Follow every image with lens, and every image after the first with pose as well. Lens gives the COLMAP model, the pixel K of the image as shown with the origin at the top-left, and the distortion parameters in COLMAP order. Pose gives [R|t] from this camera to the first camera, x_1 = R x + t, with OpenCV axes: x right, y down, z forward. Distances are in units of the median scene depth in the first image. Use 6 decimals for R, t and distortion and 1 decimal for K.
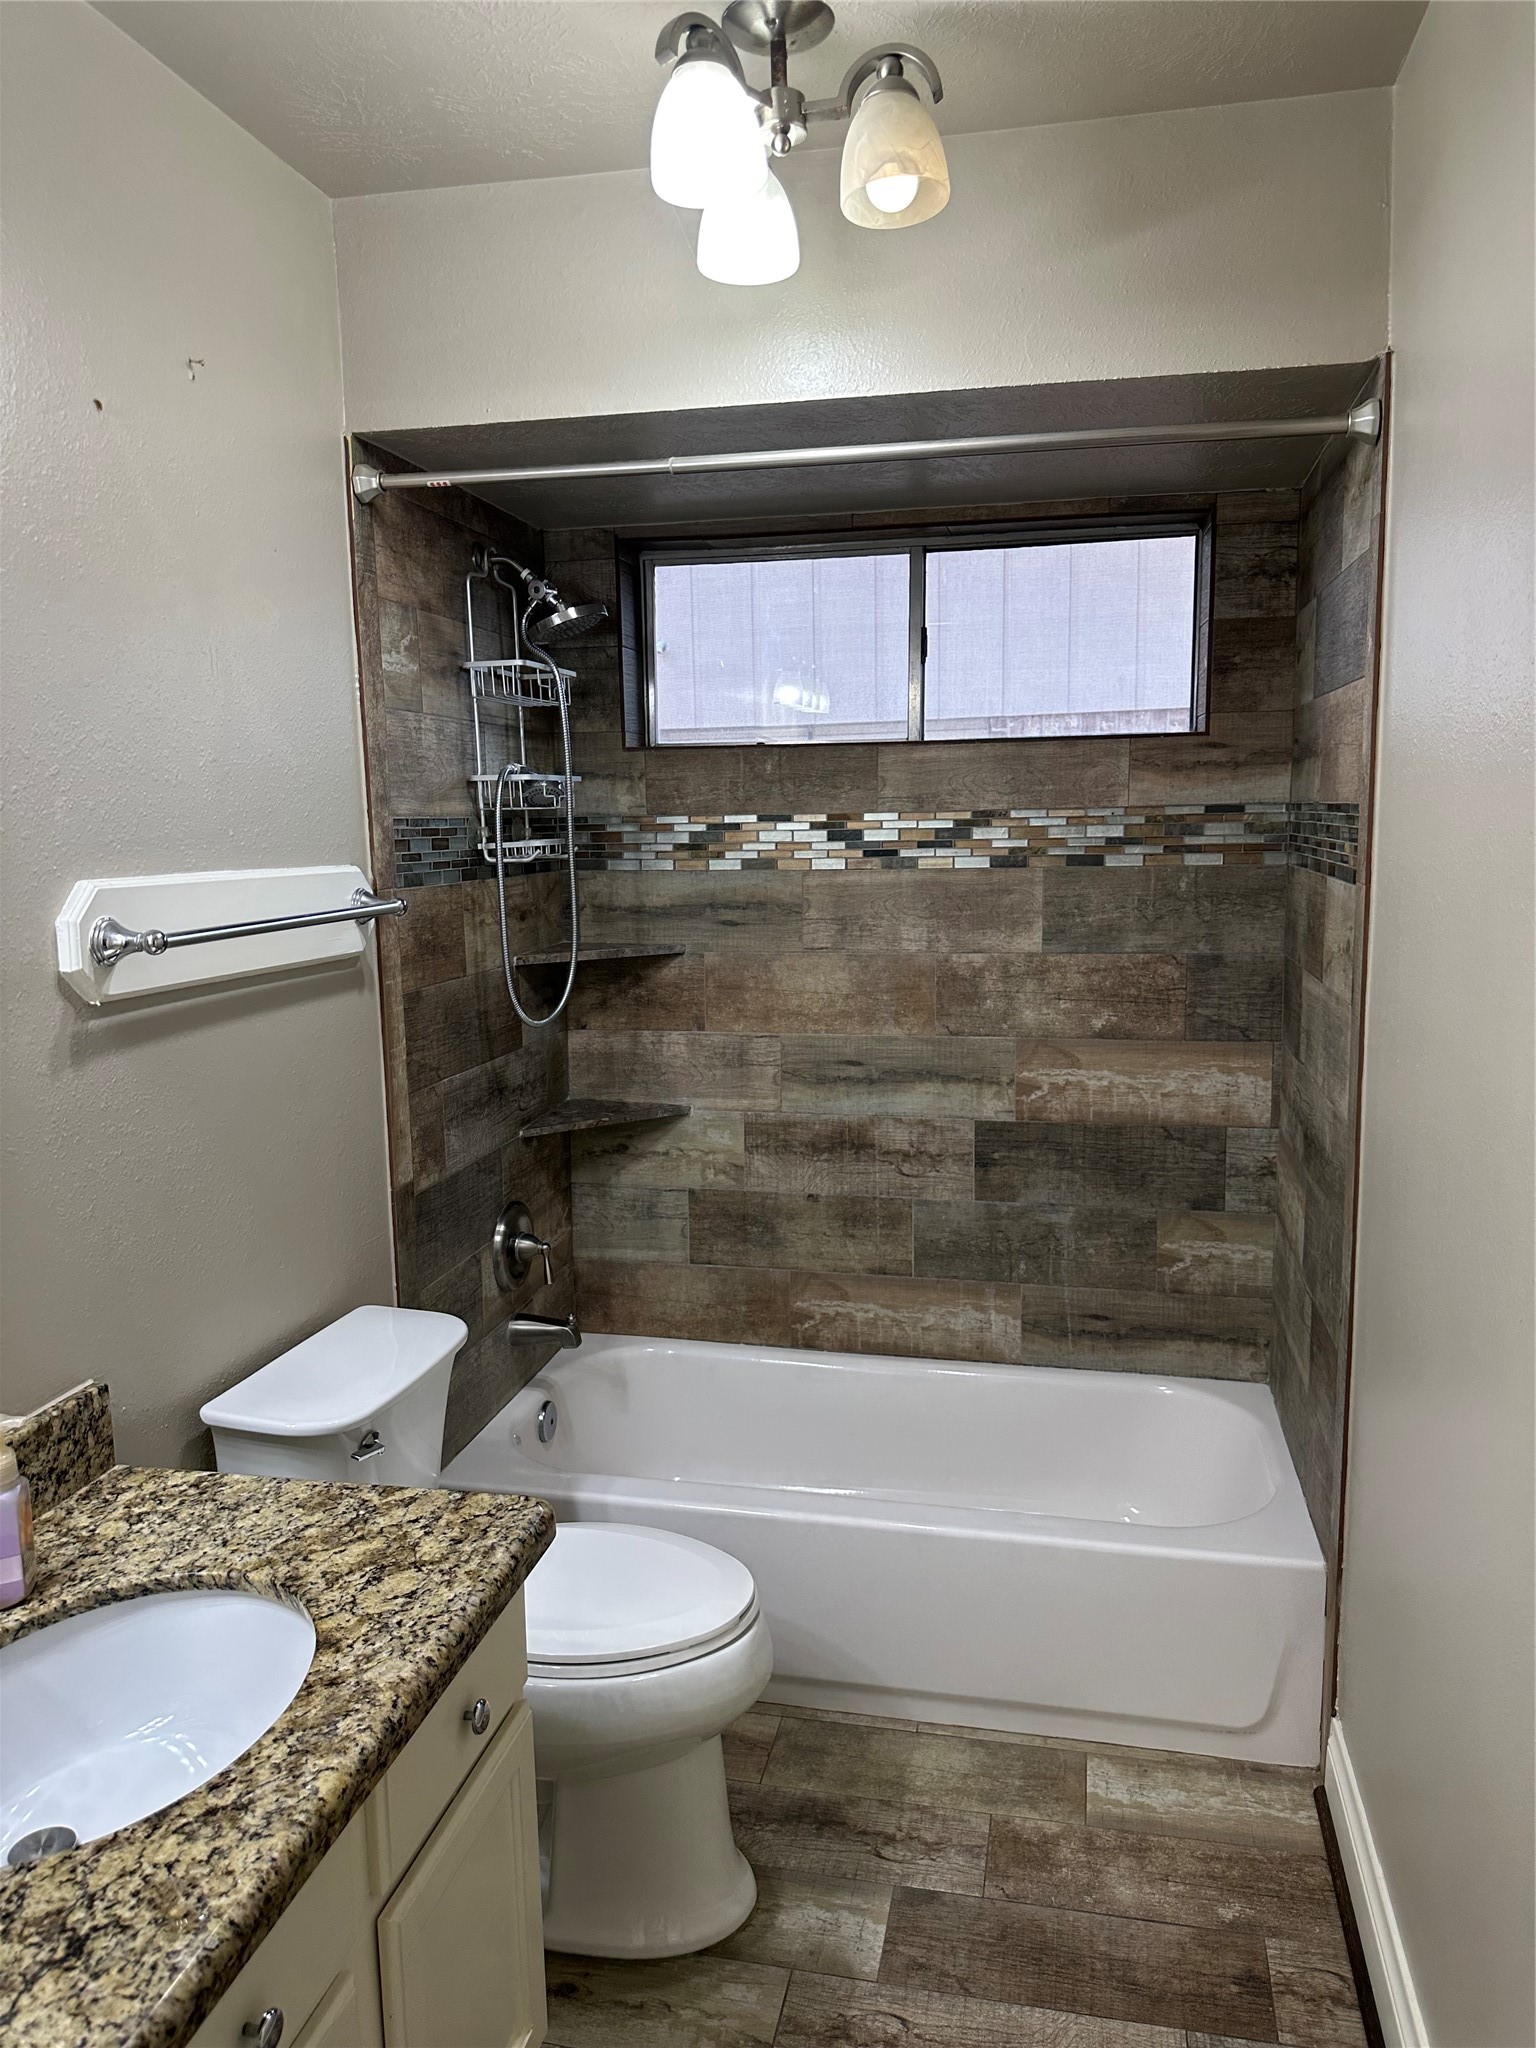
lens RADIAL K [[1445.7, 0, 770.6], [0, 1445.7, 1027.1], [0, 0, 1]] dist [0.026793, -0.038968]
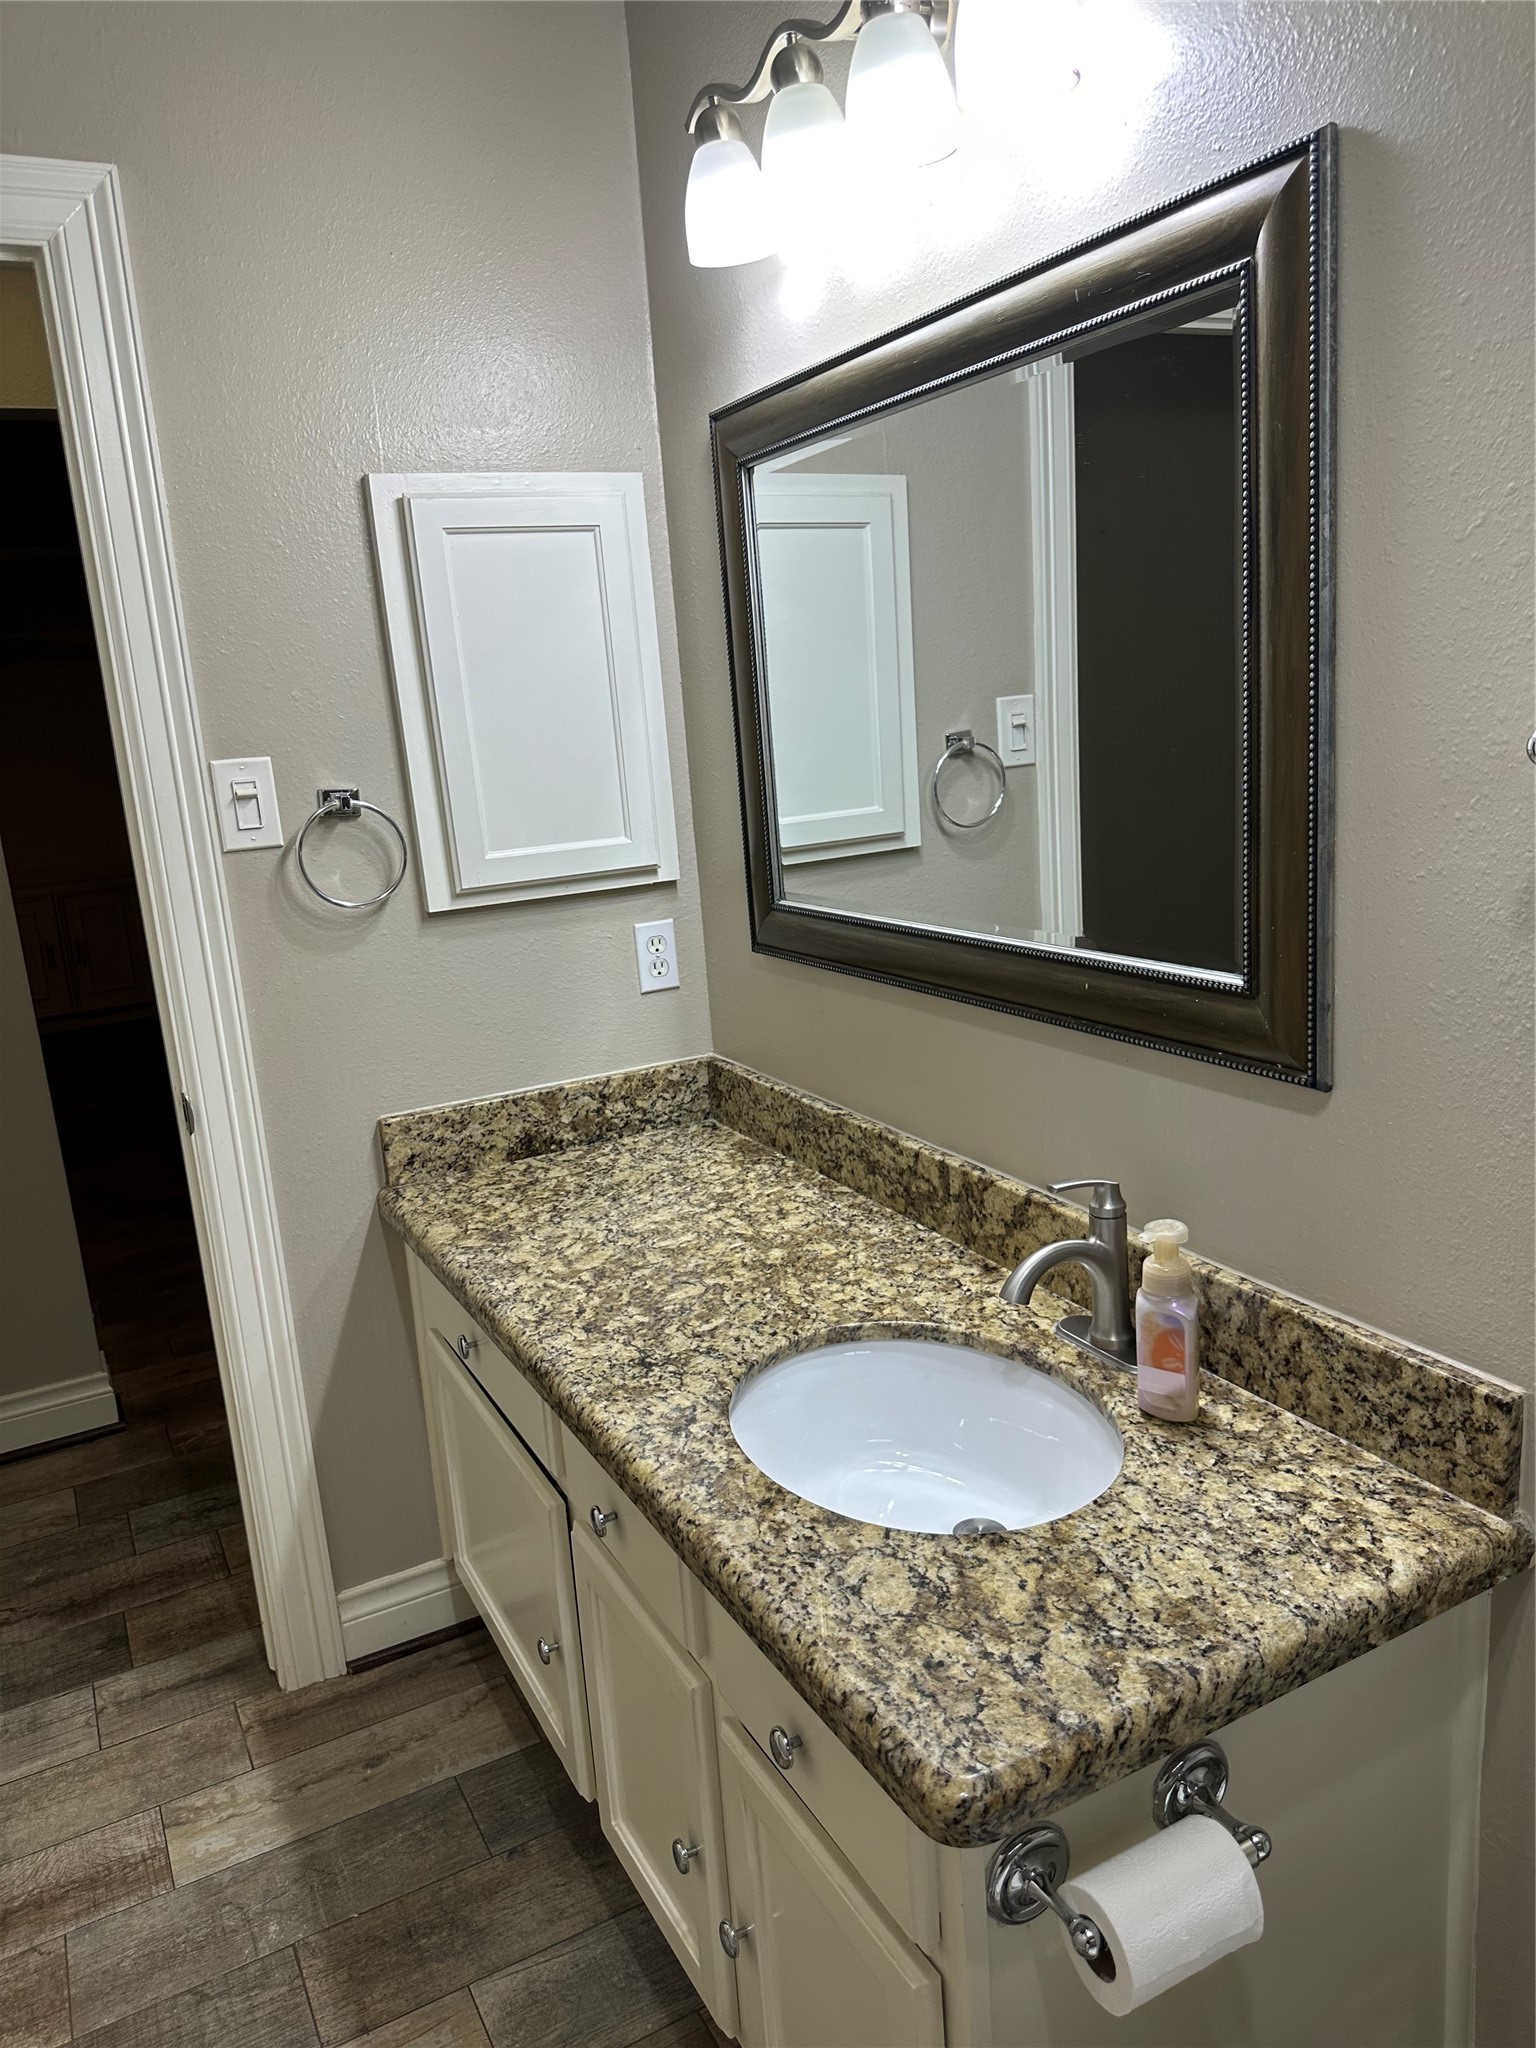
lens RADIAL K [[1445.7, 0, 770.7], [0, 1445.7, 1022.6], [0, 0, 1]] dist [0.026793, -0.038968]
pose [[-0.761331, 0.214474, -0.611863, 0.196329], [-0.005660, 0.941469, 0.337052, -0.161536], [0.648339, 0.260071, -0.715556, 1.368495]]
